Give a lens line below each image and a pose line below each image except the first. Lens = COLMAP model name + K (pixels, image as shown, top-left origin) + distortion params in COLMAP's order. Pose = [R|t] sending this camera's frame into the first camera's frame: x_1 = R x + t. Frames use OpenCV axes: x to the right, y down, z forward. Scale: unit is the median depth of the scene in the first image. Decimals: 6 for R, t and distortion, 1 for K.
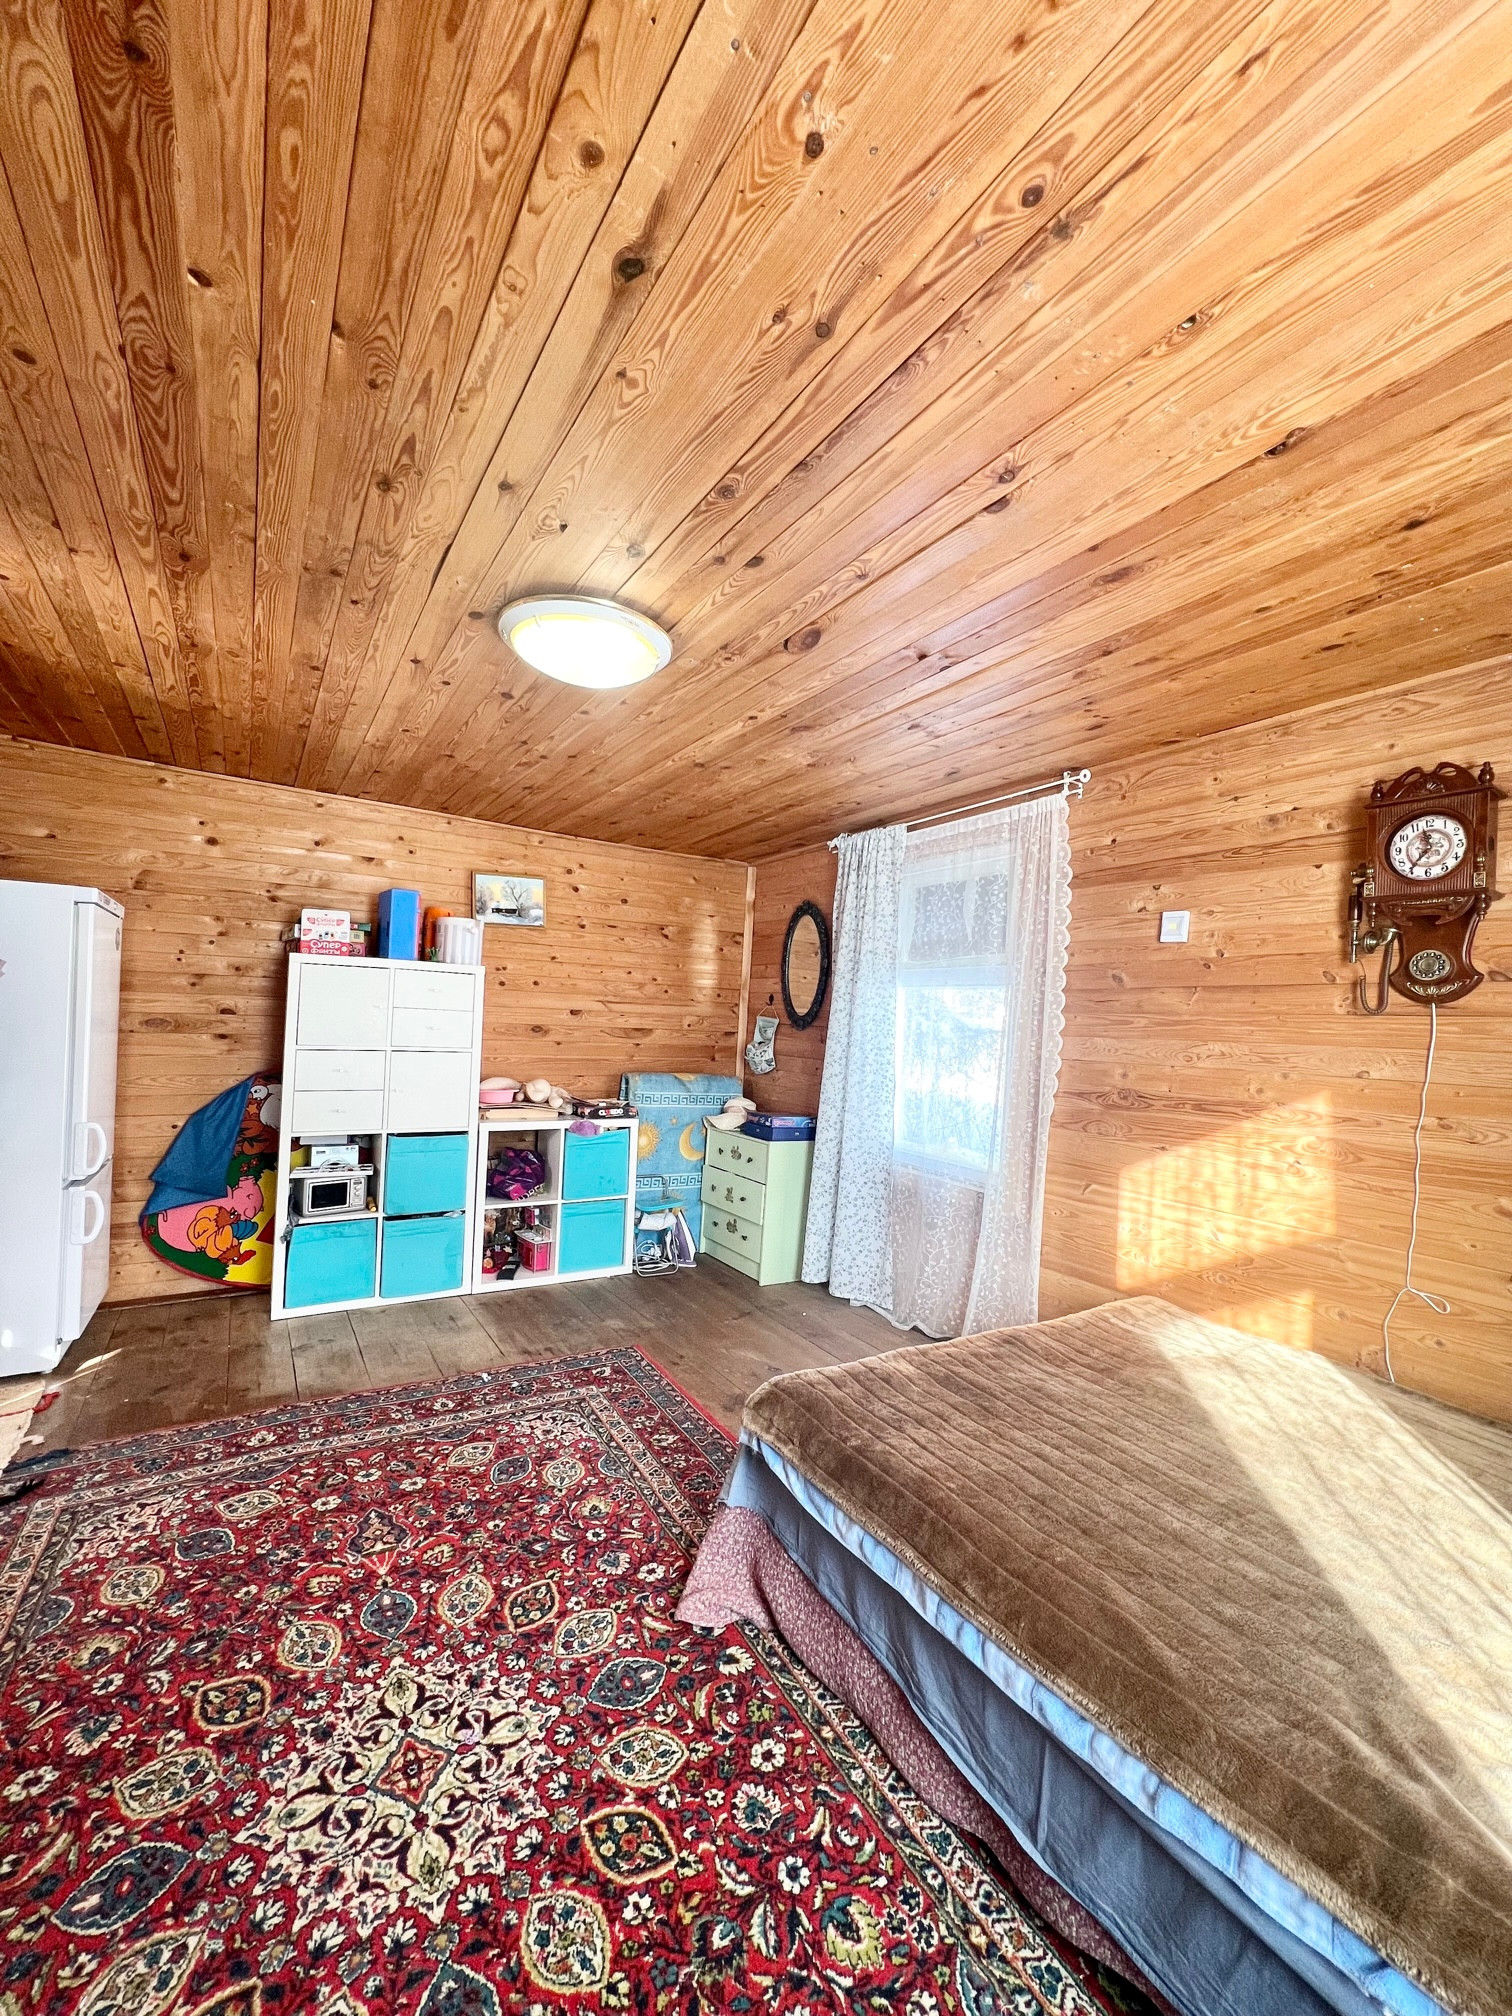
lens RADIAL K [[802.2, 0, 759.1], [0, 802.2, 1008.5], [0, 0, 1]] dist [0.000255, -0.000117]
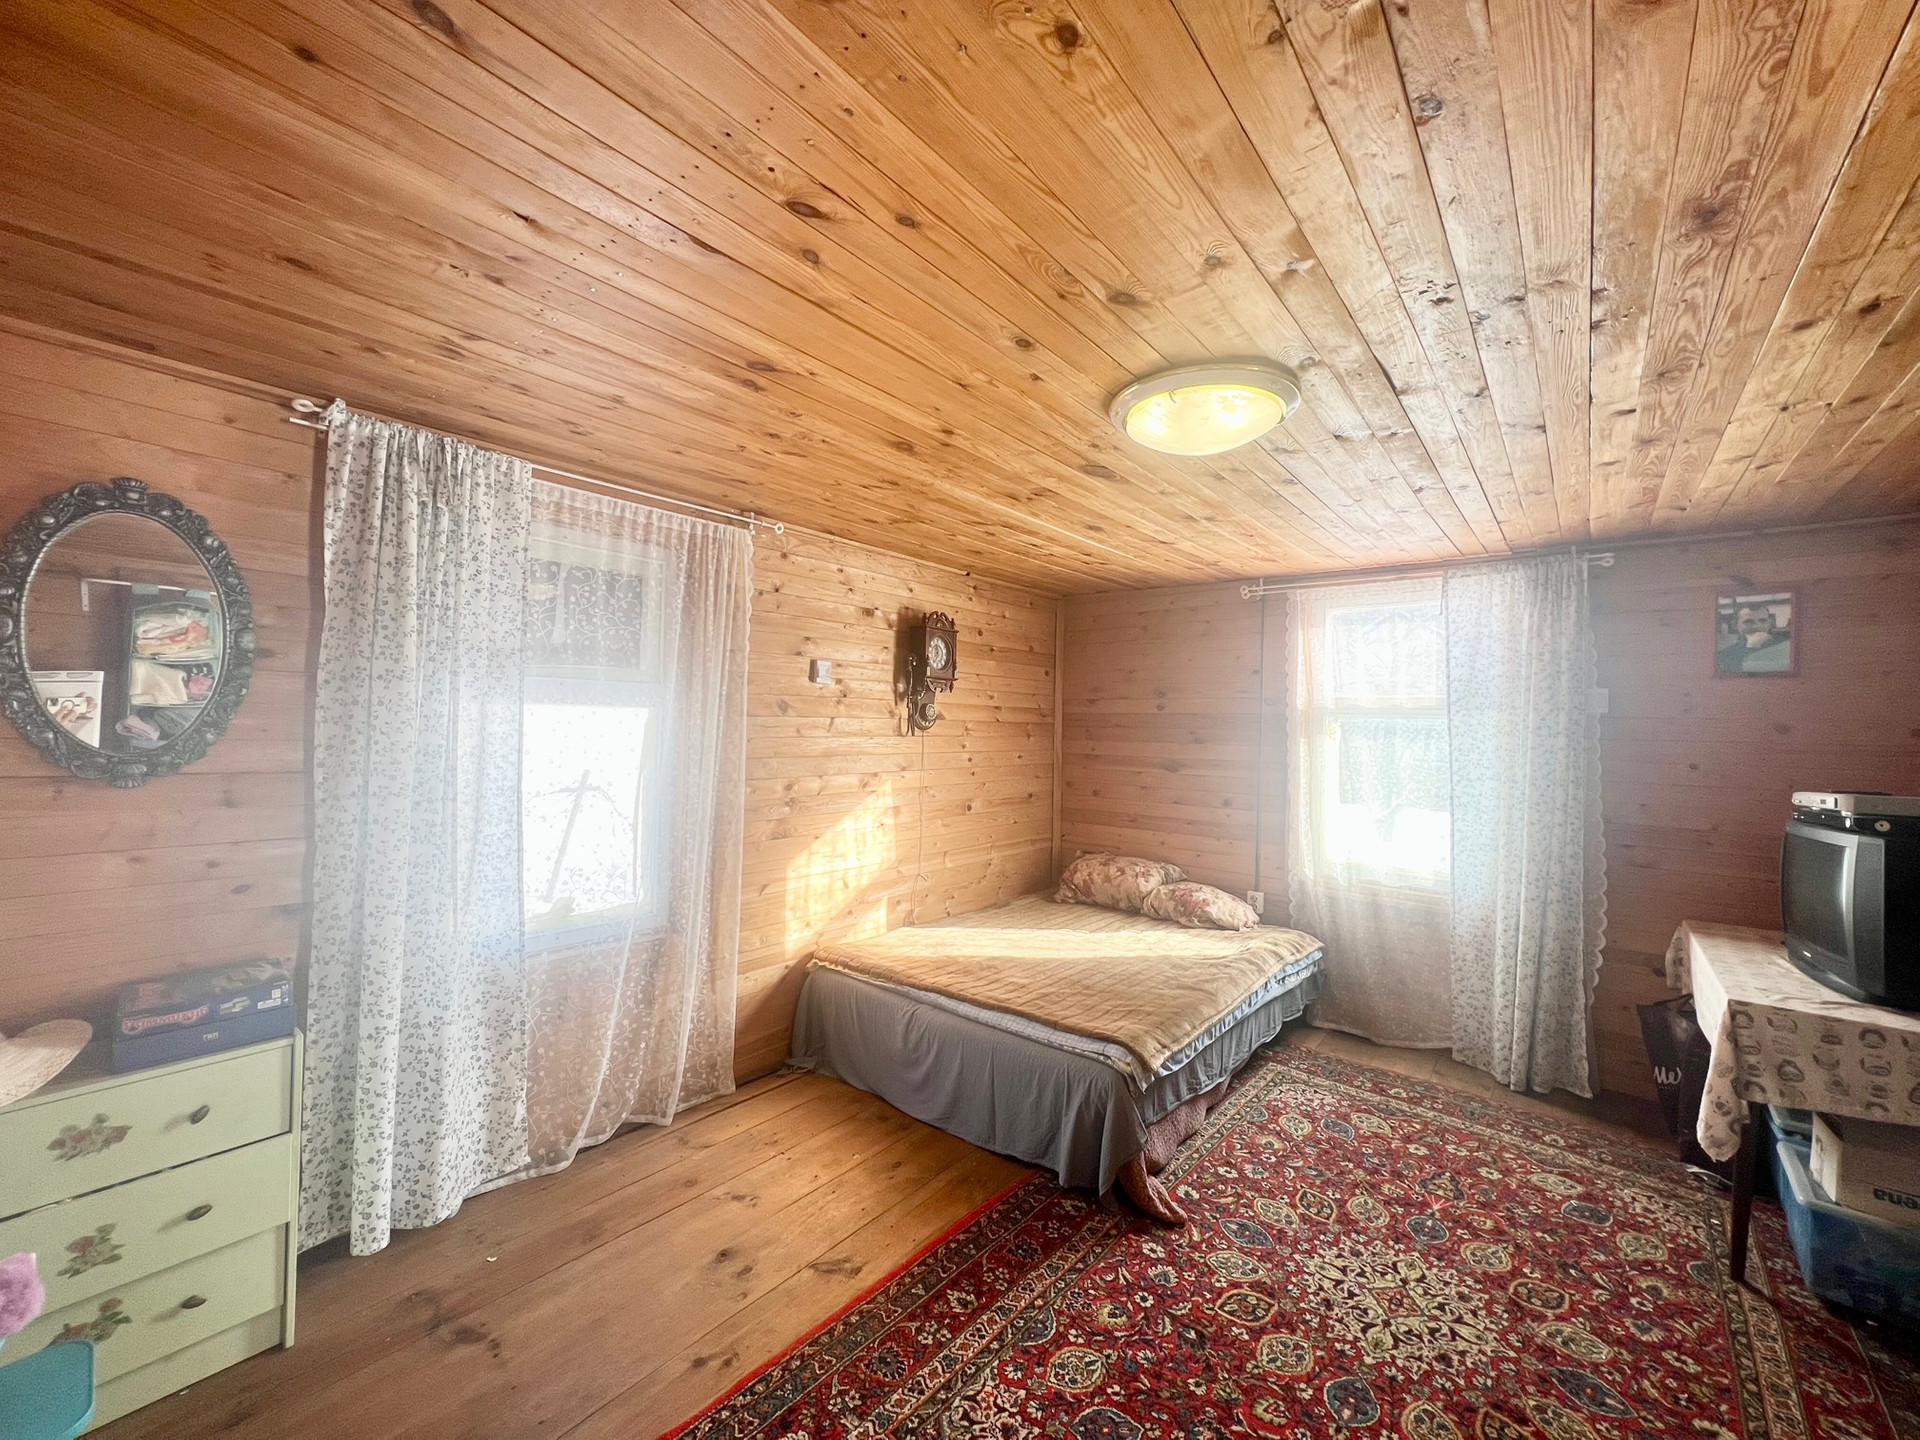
lens RADIAL K [[763.7, 0, 954.0], [0, 763.7, 718.4], [0, 0, 1]] dist [-0.002472, 0.000649]
pose [[-0.301698, -0.054406, 0.951850, -1.319146], [-0.061942, 0.997380, 0.037376, -0.146165], [-0.951389, -0.047683, -0.304277, 2.018547]]
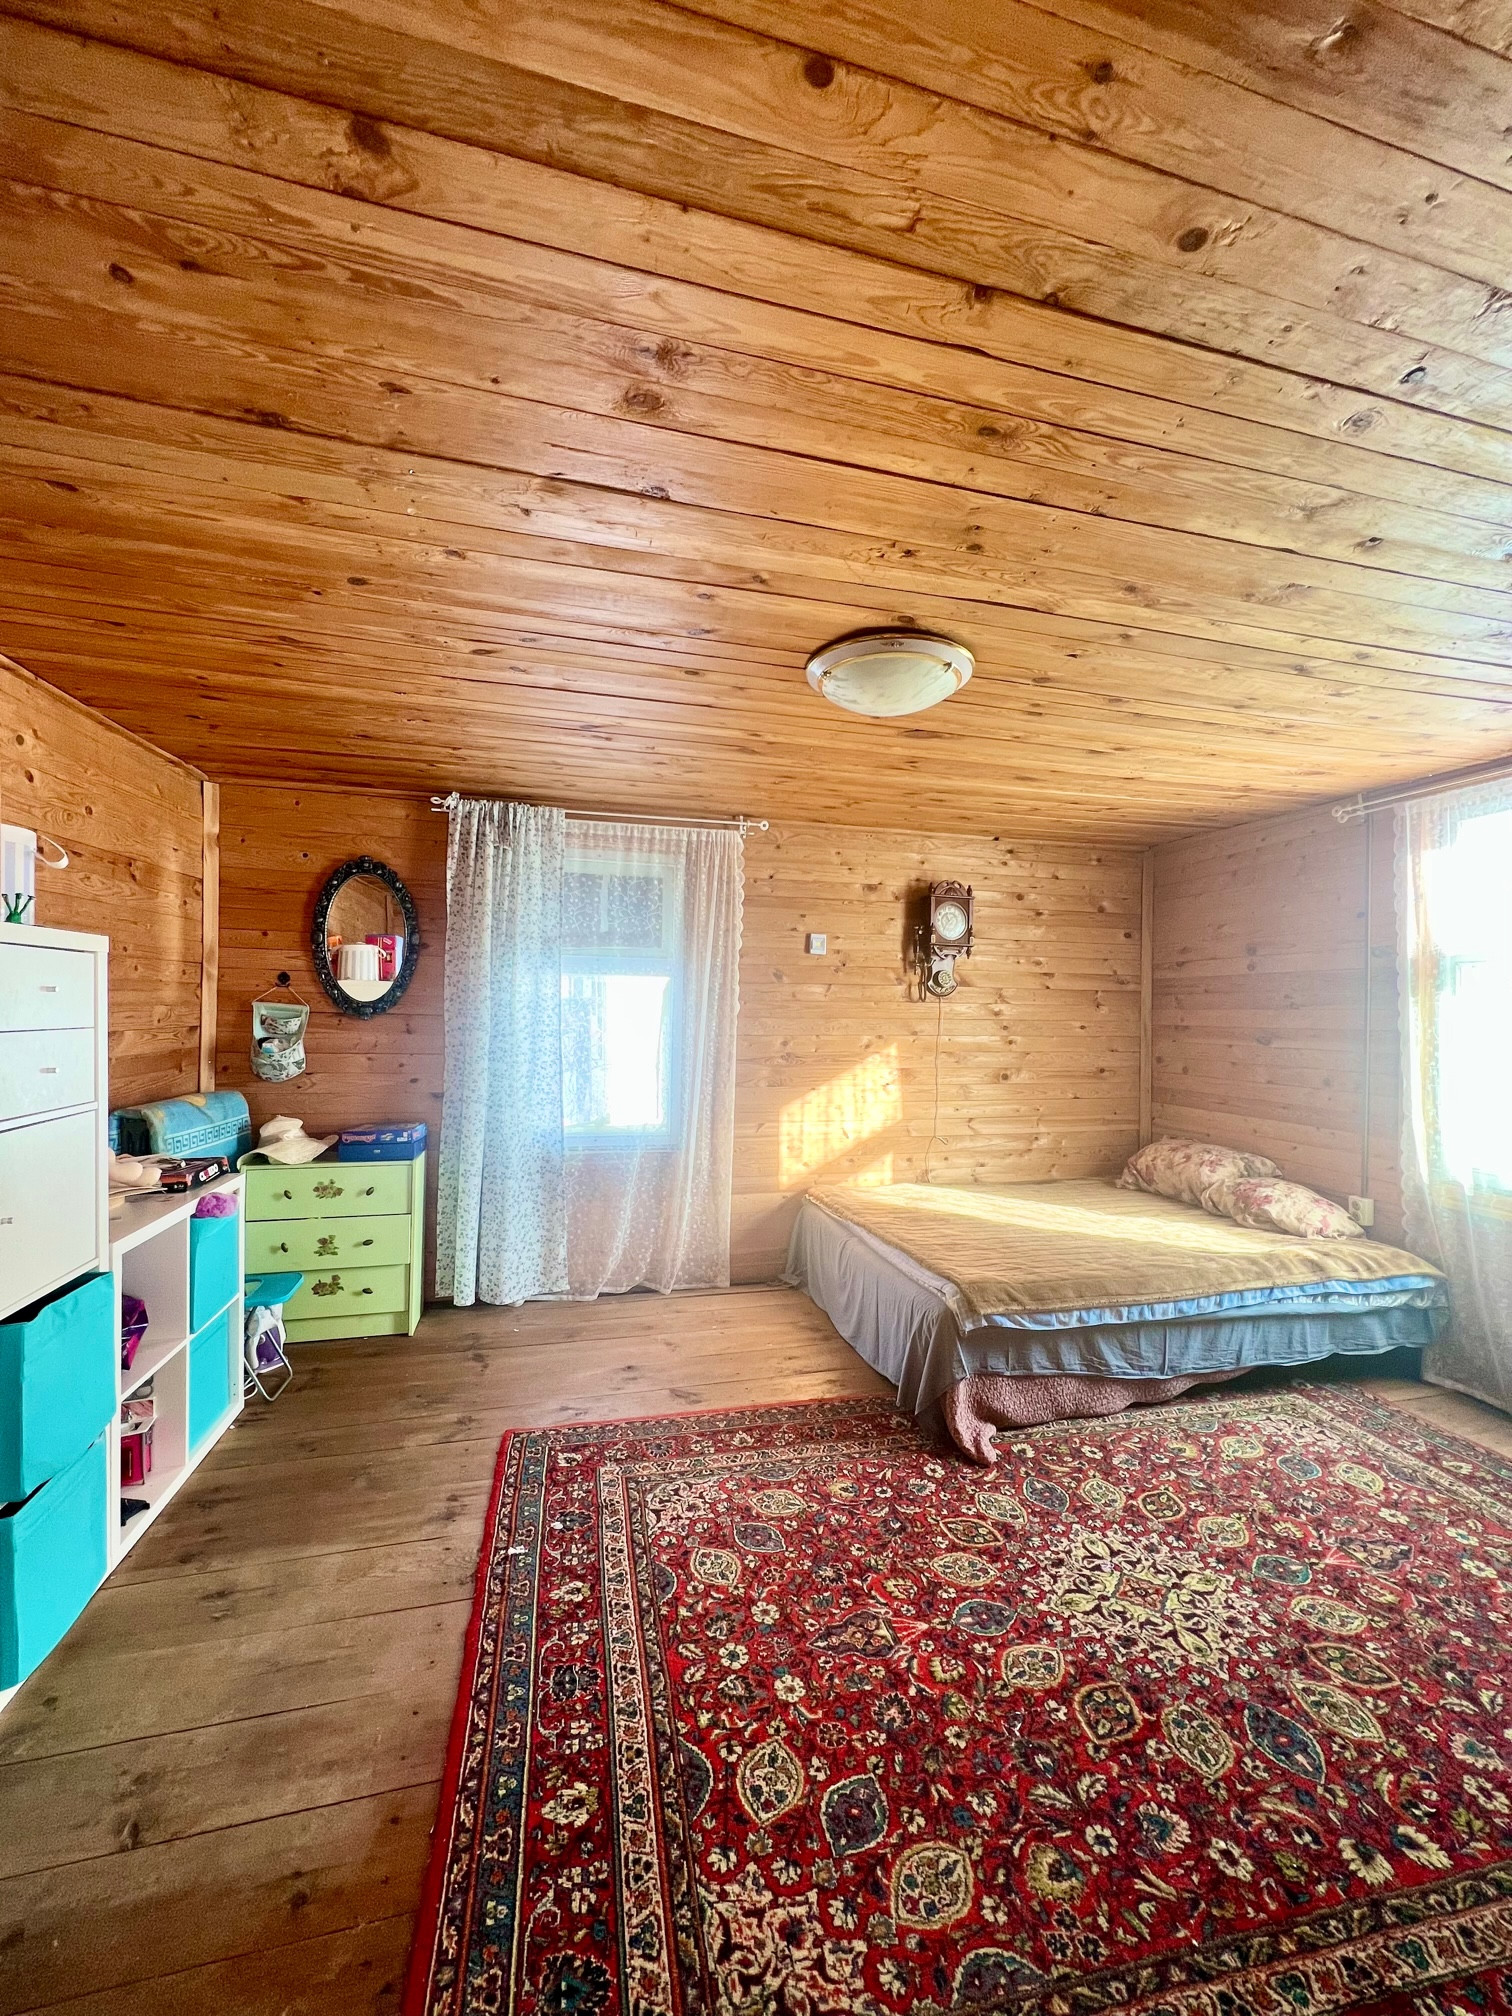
lens RADIAL K [[801.9, 0, 758.9], [0, 801.9, 1003.4], [0, 0, 1]] dist [-0.002472, 0.000649]
pose [[0.308313, -0.041285, 0.950389, -1.672312], [-0.021338, 0.998506, 0.050297, -0.106842], [-0.951046, -0.035787, 0.306971, 1.087428]]
